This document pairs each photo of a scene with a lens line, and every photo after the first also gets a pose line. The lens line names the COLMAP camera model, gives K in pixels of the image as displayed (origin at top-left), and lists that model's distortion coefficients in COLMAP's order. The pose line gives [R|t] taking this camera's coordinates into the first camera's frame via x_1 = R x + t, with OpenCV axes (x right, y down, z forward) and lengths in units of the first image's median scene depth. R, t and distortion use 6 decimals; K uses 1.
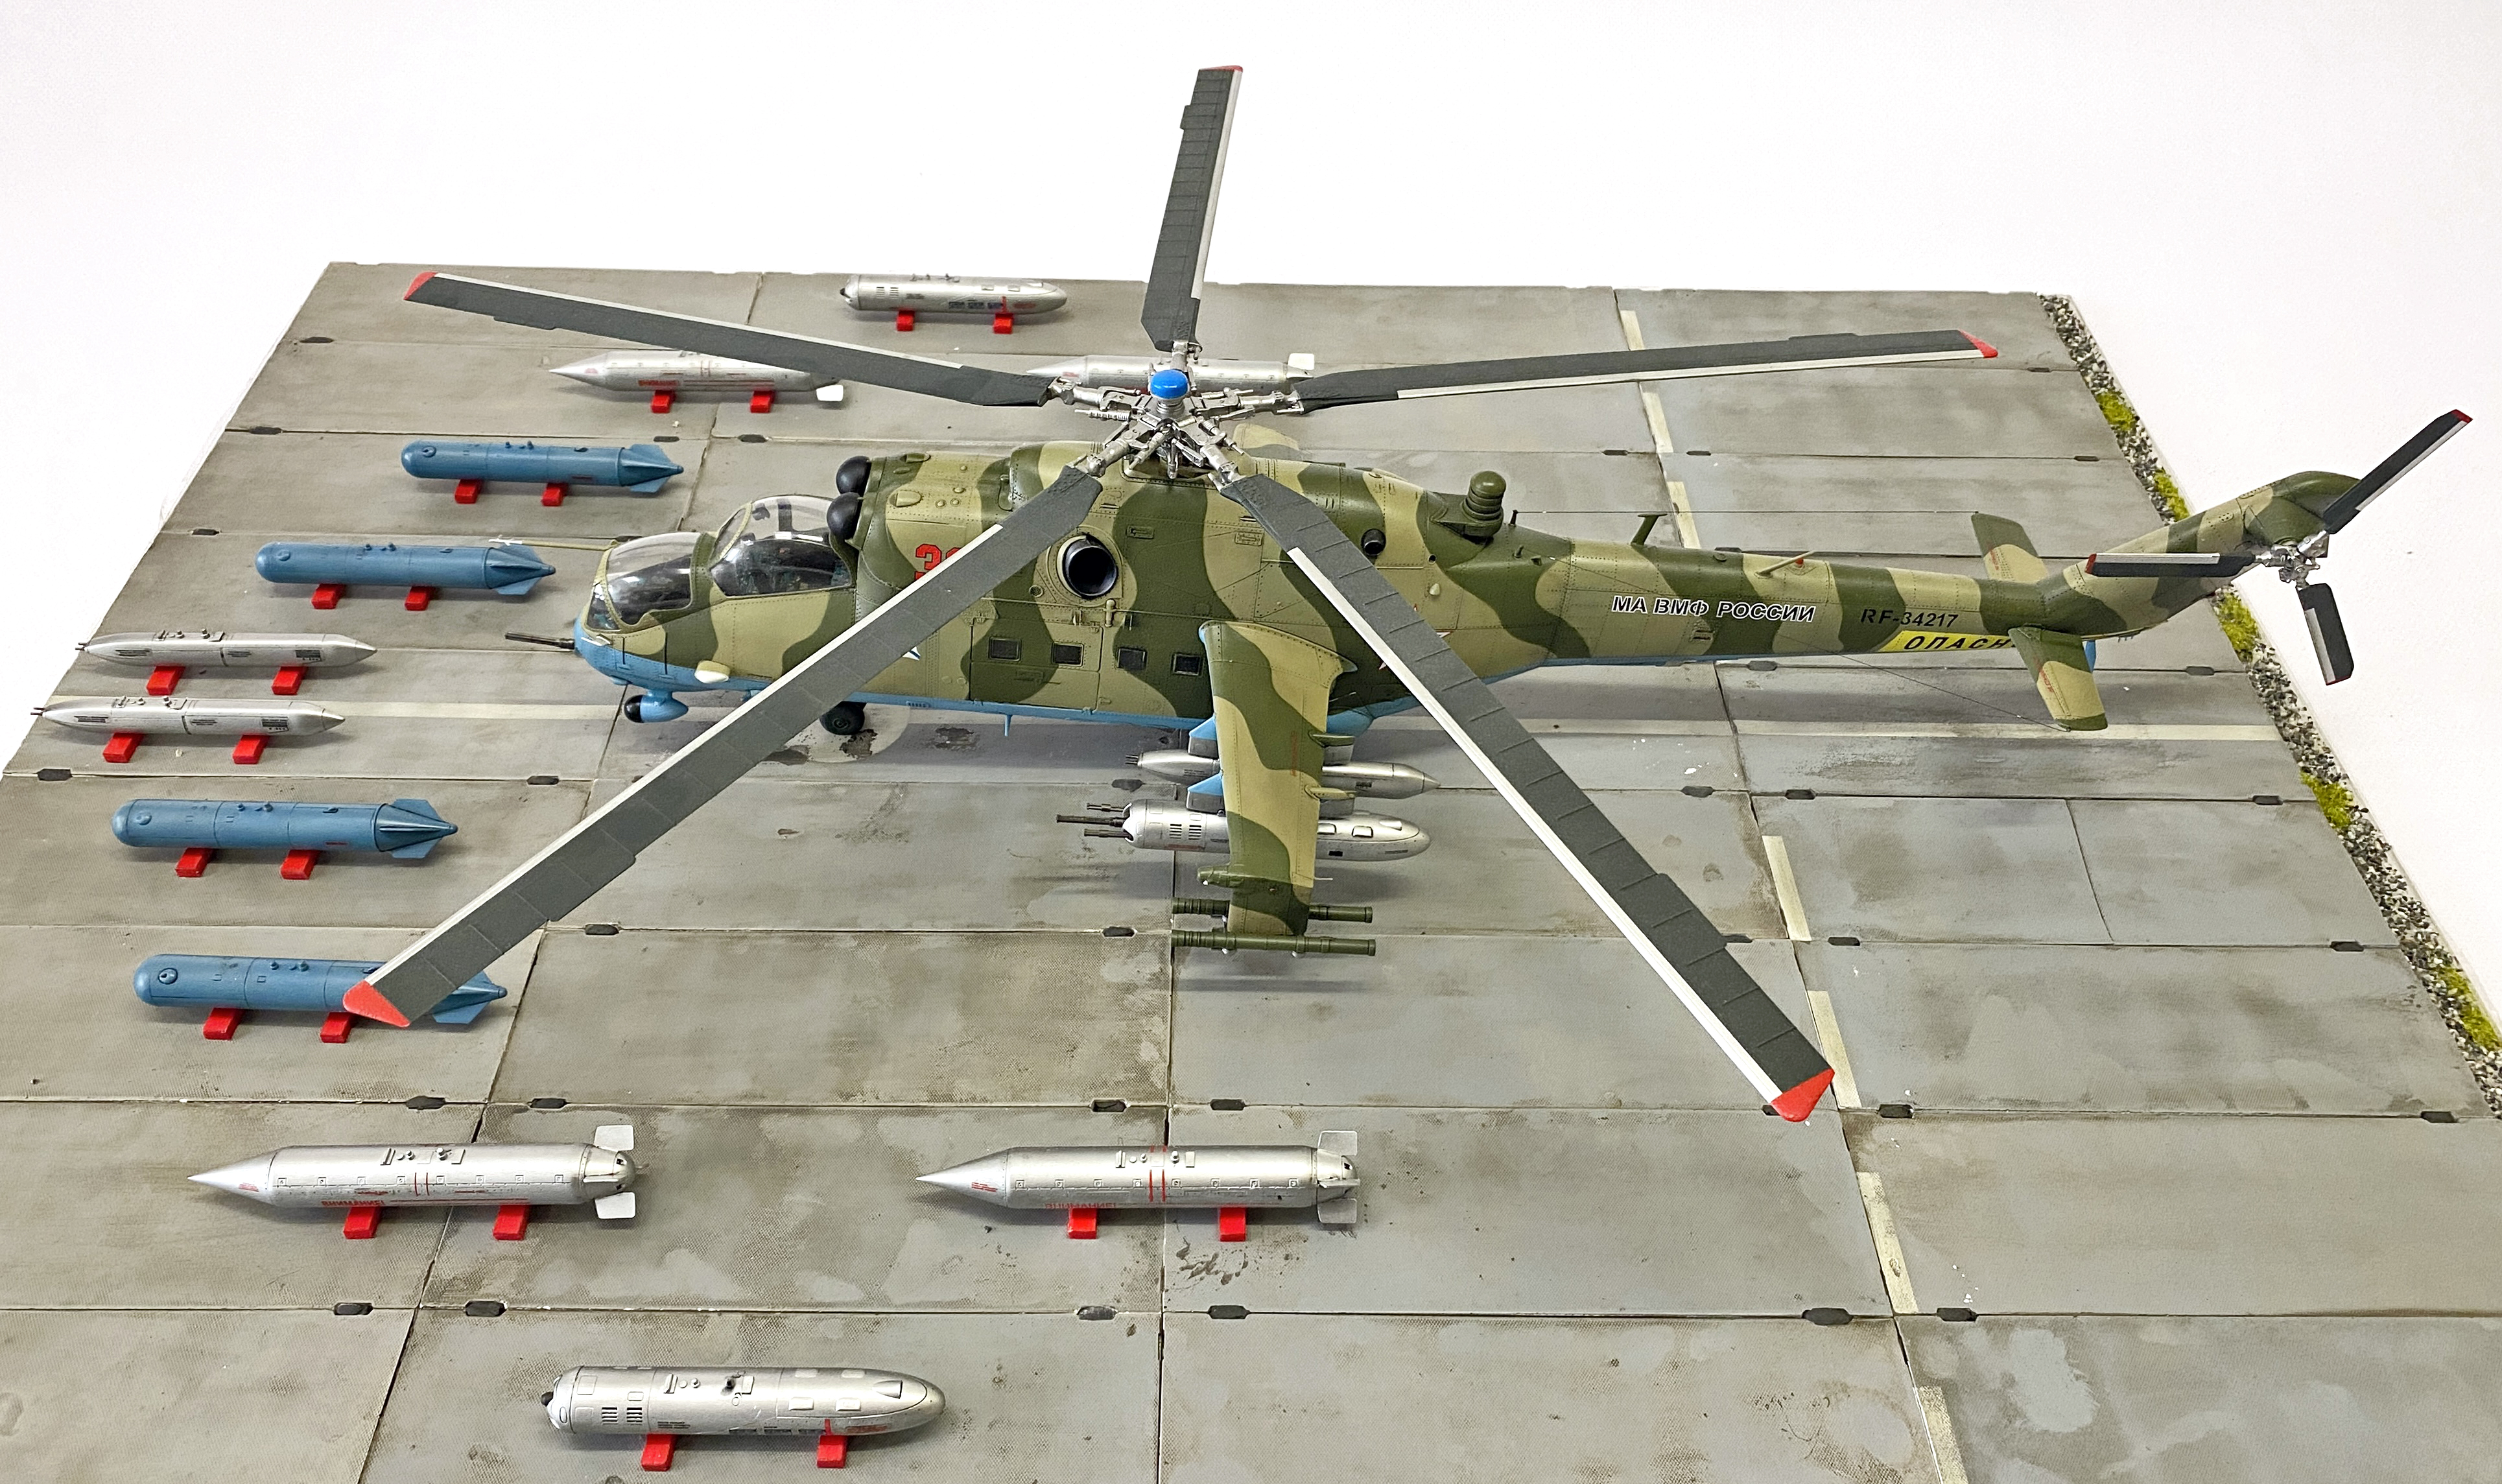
lens RADIAL K [[1986.7, 0, 1265.1], [0, 1986.7, 644.5], [0, 0, 1]] dist [0.077312, -0.187533]
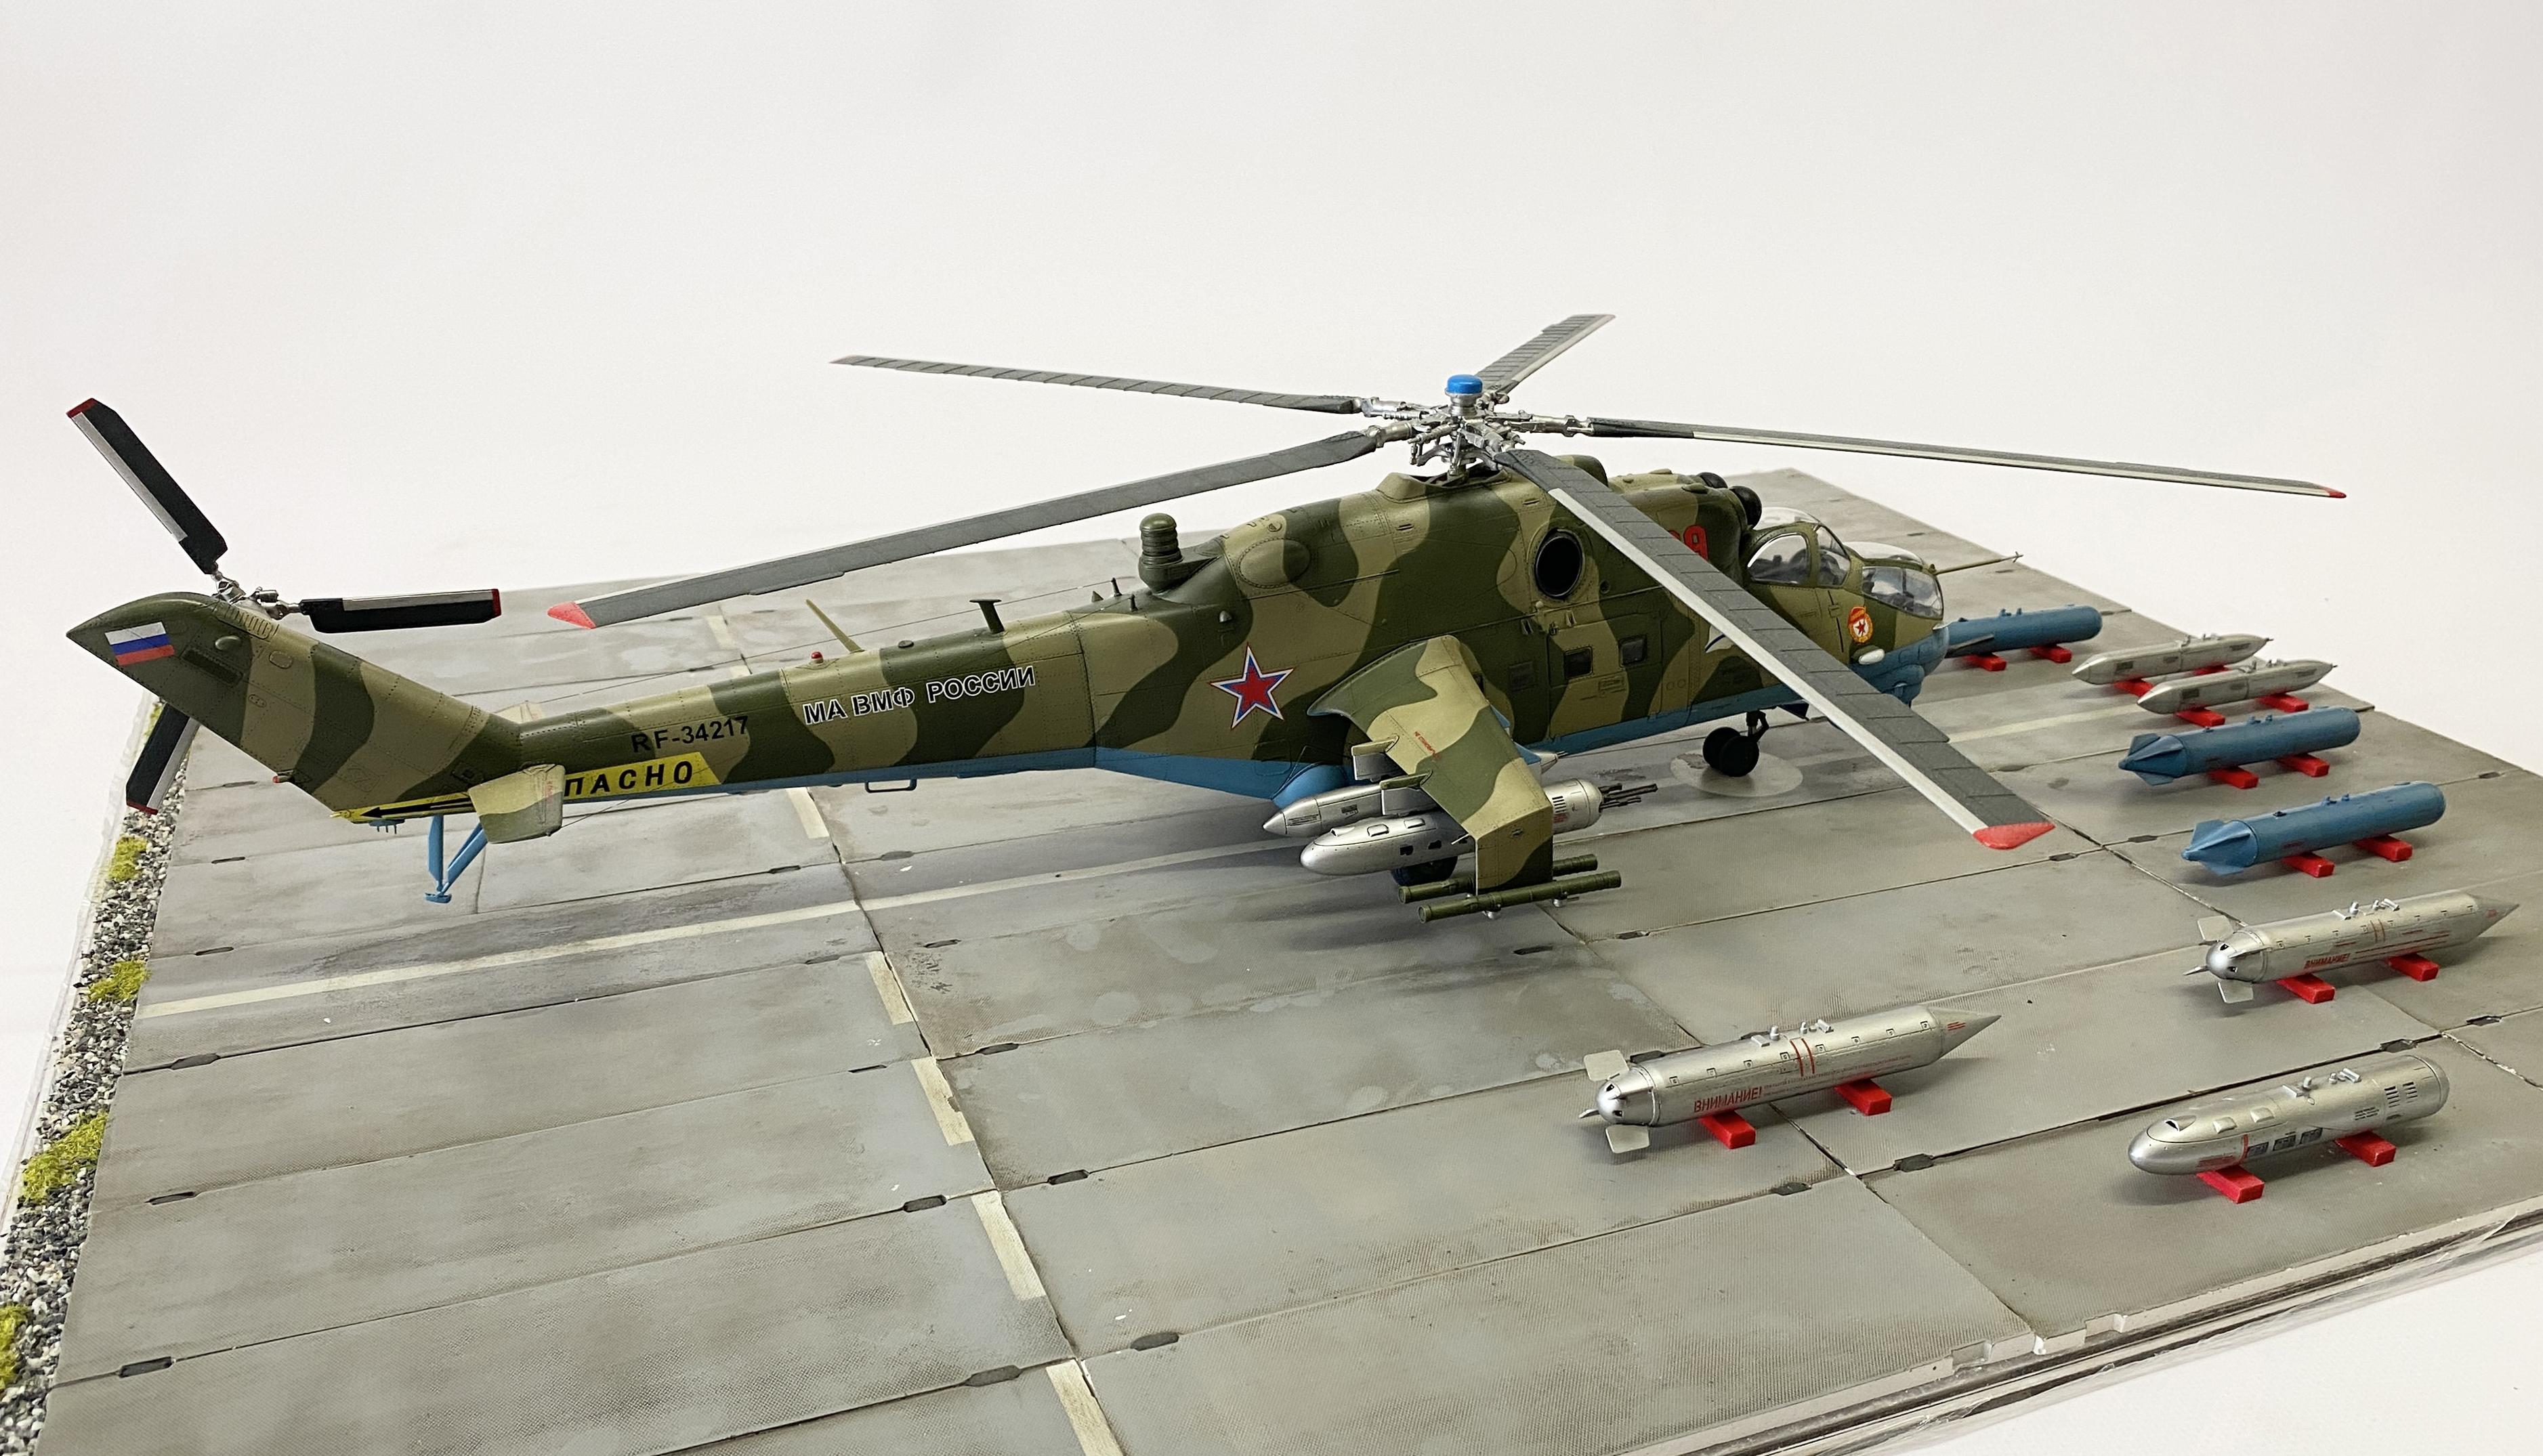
lens RADIAL K [[2018.4, 0, 1302.9], [0, 2018.4, 806.5], [0, 0, 1]] dist [0.044778, -0.081587]
pose [[-0.927809, 0.109444, -0.356641, 0.403955], [-0.277647, 0.435932, 0.856081, -0.861311], [0.249165, 0.893300, -0.374074, 1.484557]]
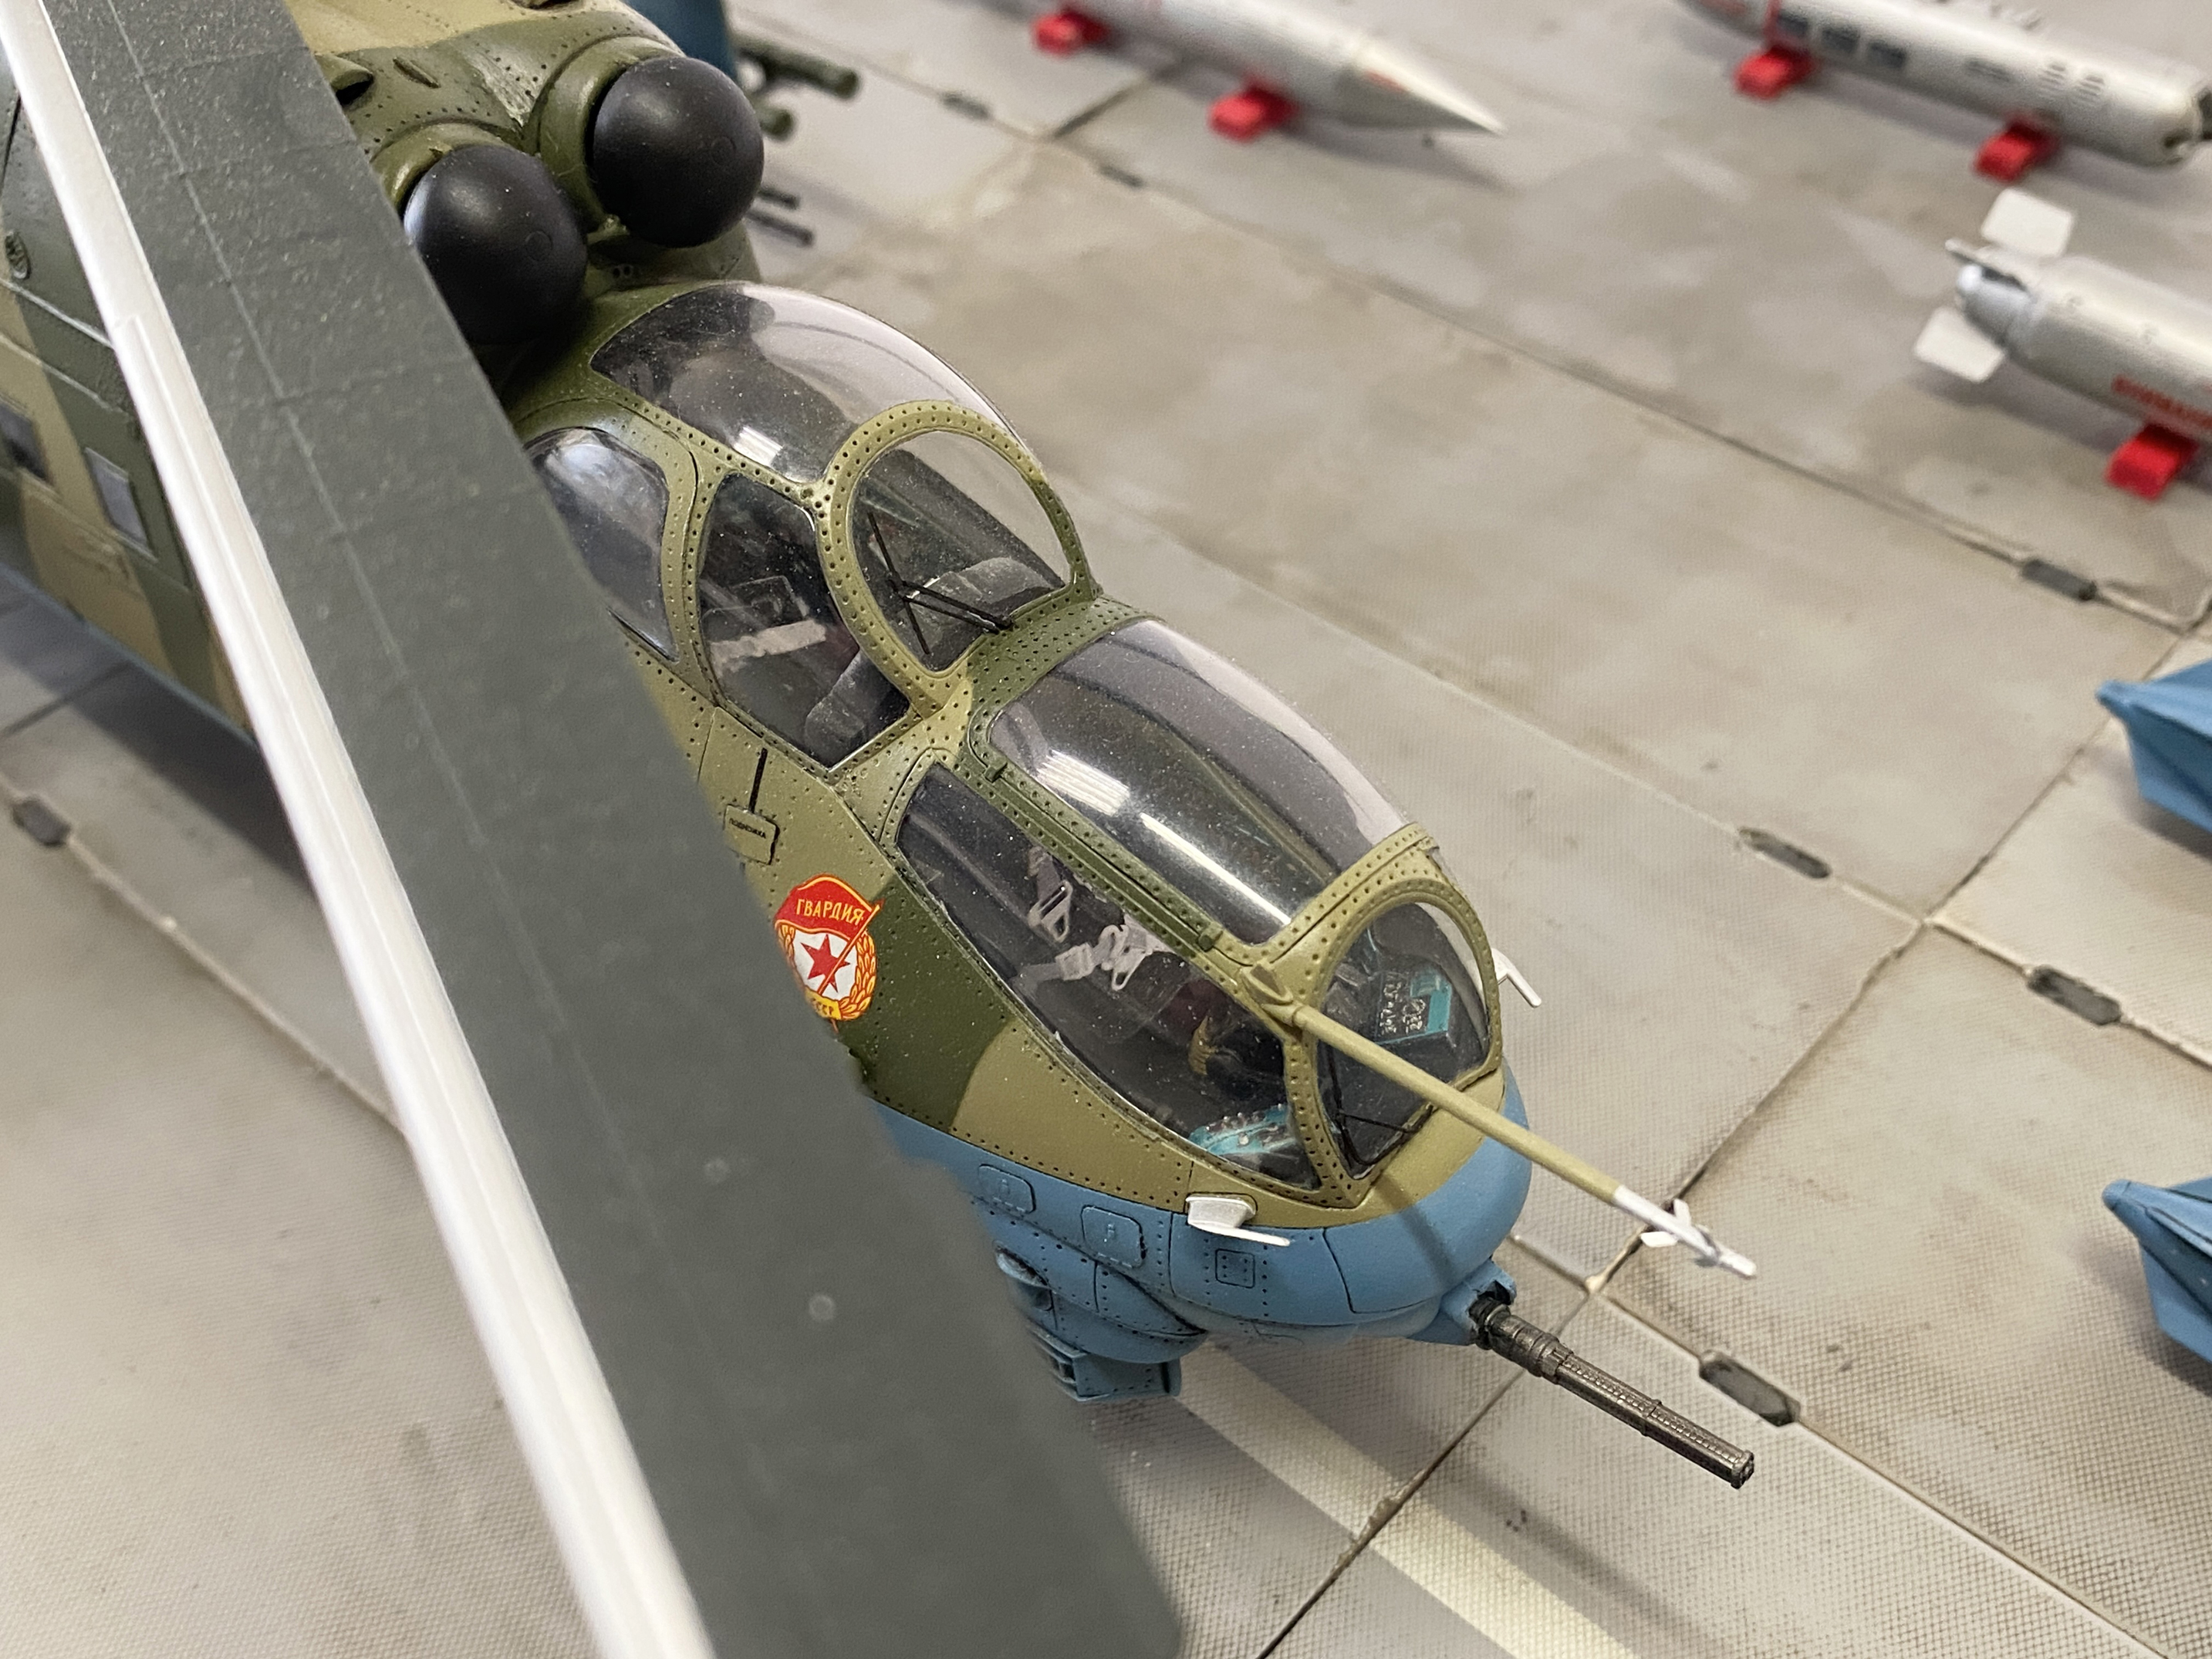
lens RADIAL K [[2476.8, 0, 1106.0], [0, 2476.8, 829.5], [0, 0, 1]] dist [0.122572, -0.482458]
pose [[-0.734359, -0.479286, 0.480626, -0.451038], [0.457488, 0.173587, 0.872108, -0.312125], [-0.501420, 0.860321, 0.091793, 1.000586]]
